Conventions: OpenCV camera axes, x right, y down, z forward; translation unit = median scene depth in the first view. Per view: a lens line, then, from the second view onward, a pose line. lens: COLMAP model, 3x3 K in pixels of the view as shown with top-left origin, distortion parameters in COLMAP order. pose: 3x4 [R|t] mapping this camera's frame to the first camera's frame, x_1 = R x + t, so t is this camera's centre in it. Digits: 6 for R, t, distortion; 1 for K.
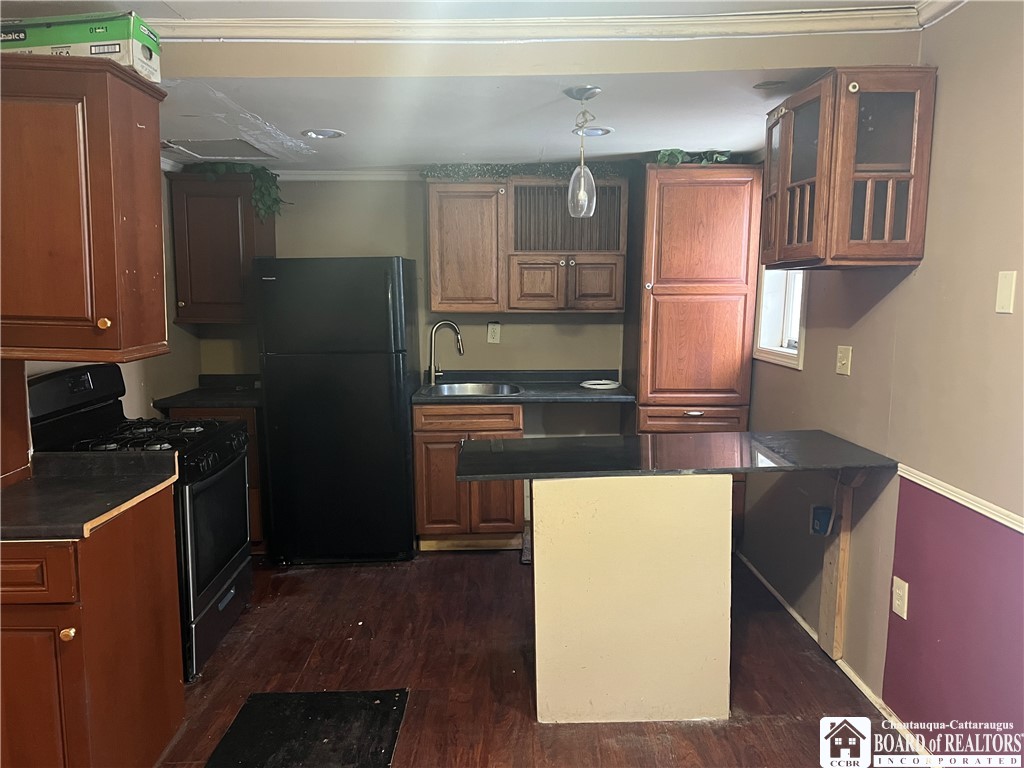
lens RADIAL K [[771.8, 0, 512.0], [0, 771.8, 384.0], [0, 0, 1]] dist [0.085178, -0.099043]
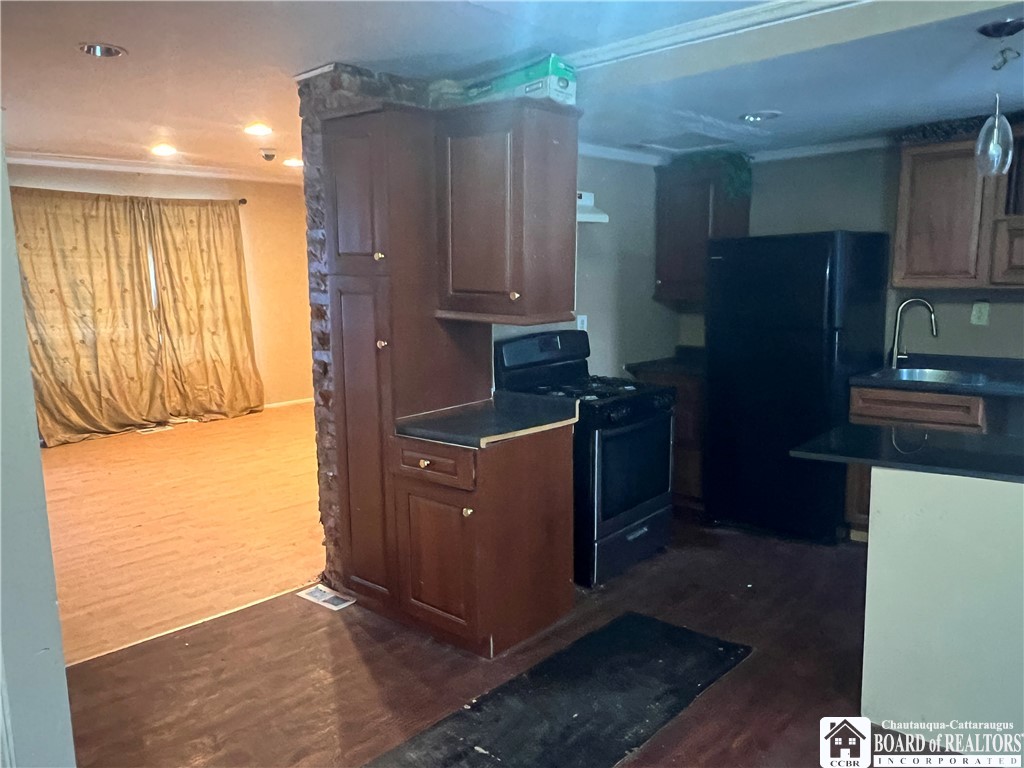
lens RADIAL K [[797.3, 0, 512.5], [0, 797.3, 396.7], [0, 0, 1]] dist [0.031124, -0.007911]
pose [[0.733662, 0.093512, -0.673049, 0.269613], [-0.067319, 0.995615, 0.064948, 0.004338], [0.676171, -0.002341, 0.736741, -0.010391]]
